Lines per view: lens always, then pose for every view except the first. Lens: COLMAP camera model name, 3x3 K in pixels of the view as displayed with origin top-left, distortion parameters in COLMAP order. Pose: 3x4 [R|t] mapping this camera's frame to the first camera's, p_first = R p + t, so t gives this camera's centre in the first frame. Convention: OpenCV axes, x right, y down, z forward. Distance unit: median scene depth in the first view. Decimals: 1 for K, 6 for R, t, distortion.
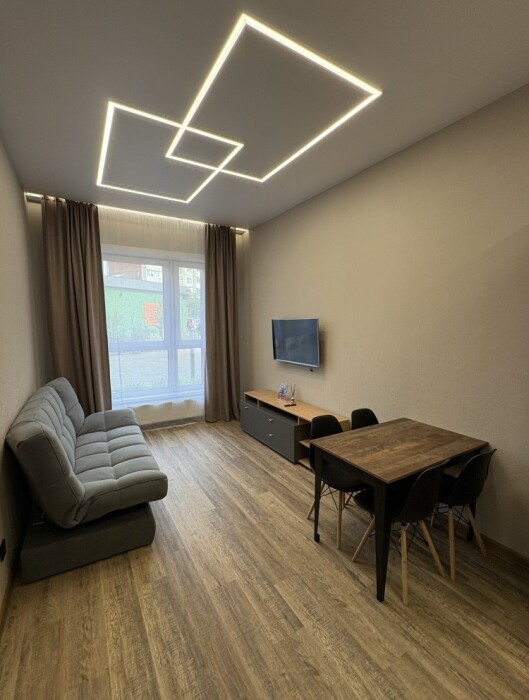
lens RADIAL K [[314.5, 0, 264.4], [0, 314.5, 354.4], [0, 0, 1]] dist [-0.000081, -0.000183]
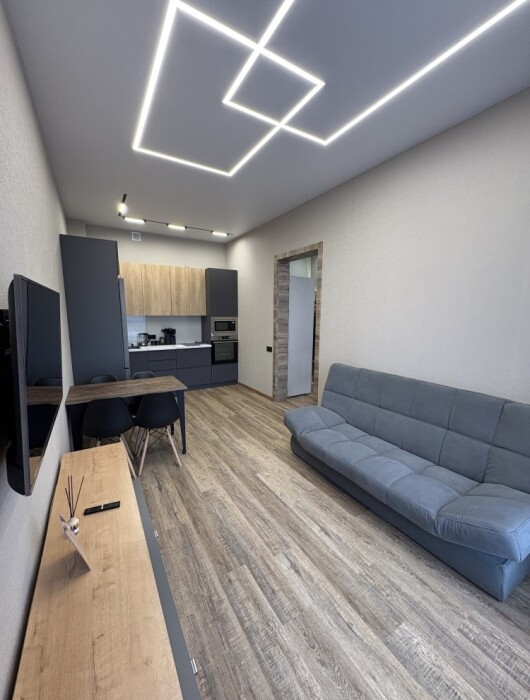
lens RADIAL K [[280.9, 0, 262.7], [0, 280.9, 353.8], [0, 0, 1]] dist [-0.000132, 0.000085]
pose [[-0.999981, -0.006035, -0.001165, -0.165228], [-0.006137, 0.969673, 0.244328, -0.161286], [-0.000345, 0.244330, -0.969692, 1.770127]]
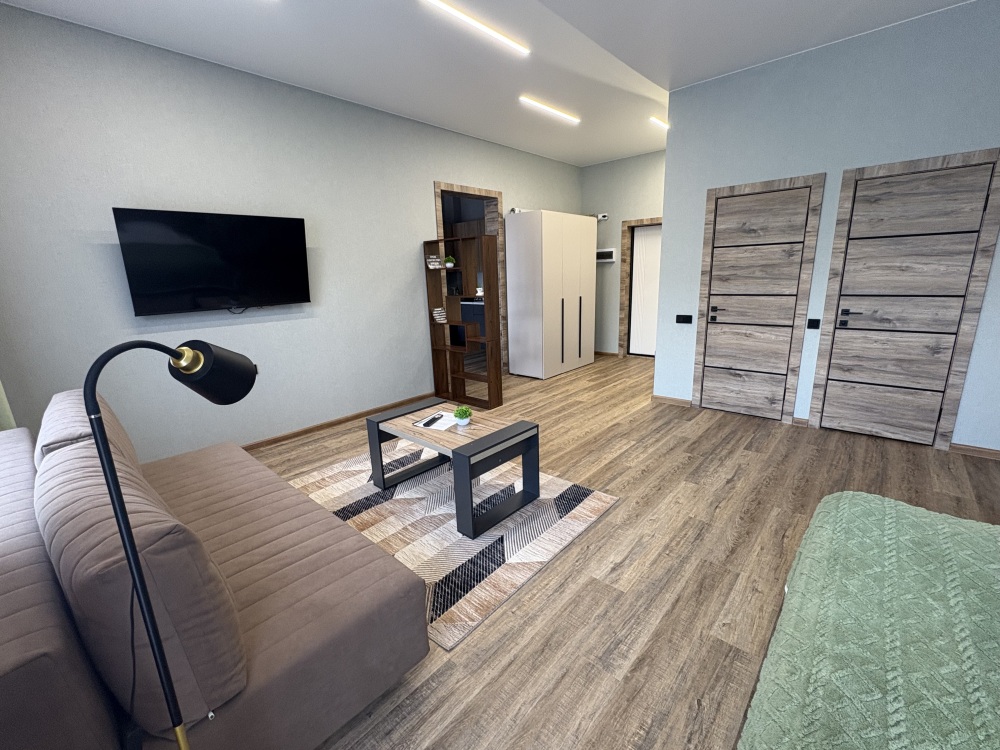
lens RADIAL K [[430.8, 0, 500.0], [0, 430.8, 375.0], [0, 0, 1]] dist [-0.000913, -0.000091]
pose [[-0.297443, -0.213590, 0.930541, -2.317151], [0.133007, 0.955880, 0.261921, -0.021971], [-0.945429, 0.201675, -0.255911, 0.706278]]
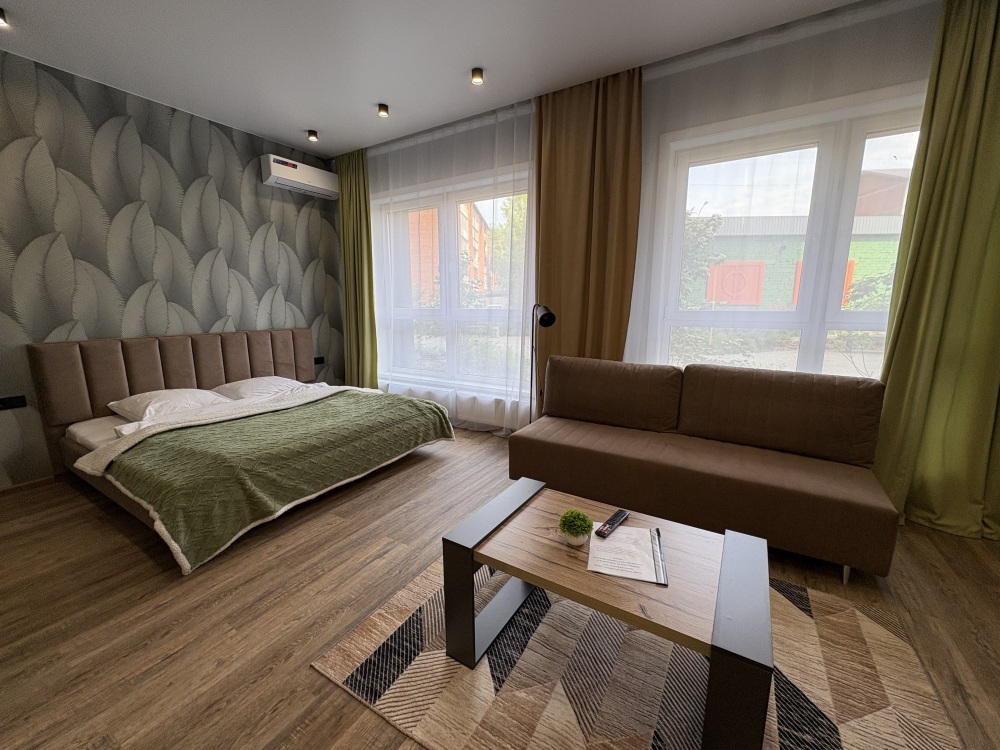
lens RADIAL K [[399.0, 0, 500.8], [0, 399.0, 376.6], [0, 0, 1]] dist [0.000723, -0.000228]
pose [[0.463234, 0.157521, -0.872125, -1.039313], [-0.088987, 0.987371, 0.131070, 0.061518], [0.881757, 0.016892, 0.471401, 0.227258]]
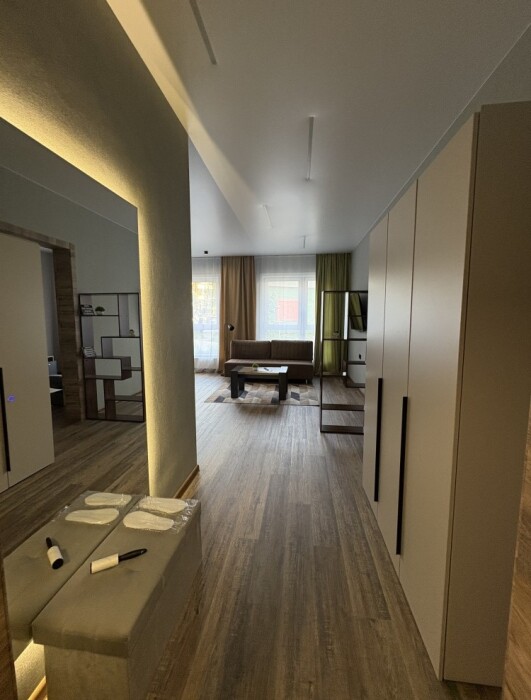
lens RADIAL K [[283.2, 0, 264.3], [0, 283.2, 346.2], [0, 0, 1]] dist [-0.000841, 0.000000]
pose [[0.786707, 0.059893, -0.614414, -0.222330], [-0.062800, 0.997884, 0.016863, 0.136578], [0.614124, 0.025319, 0.788804, -0.886838]]
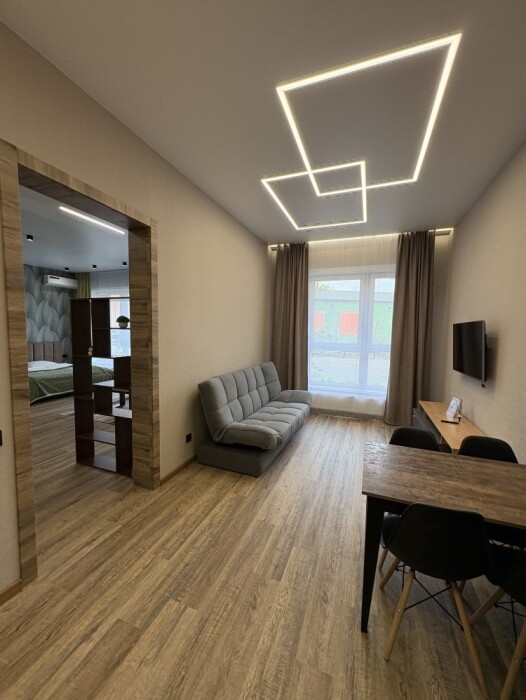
lens RADIAL K [[279.3, 0, 261.6], [0, 279.3, 352.2], [0, 0, 1]] dist [0.000723, -0.000228]
pose [[0.616221, 0.072637, -0.784217, 0.478284], [-0.099553, 0.994935, 0.013928, 0.015570], [0.781256, 0.069488, 0.620331, 0.150776]]
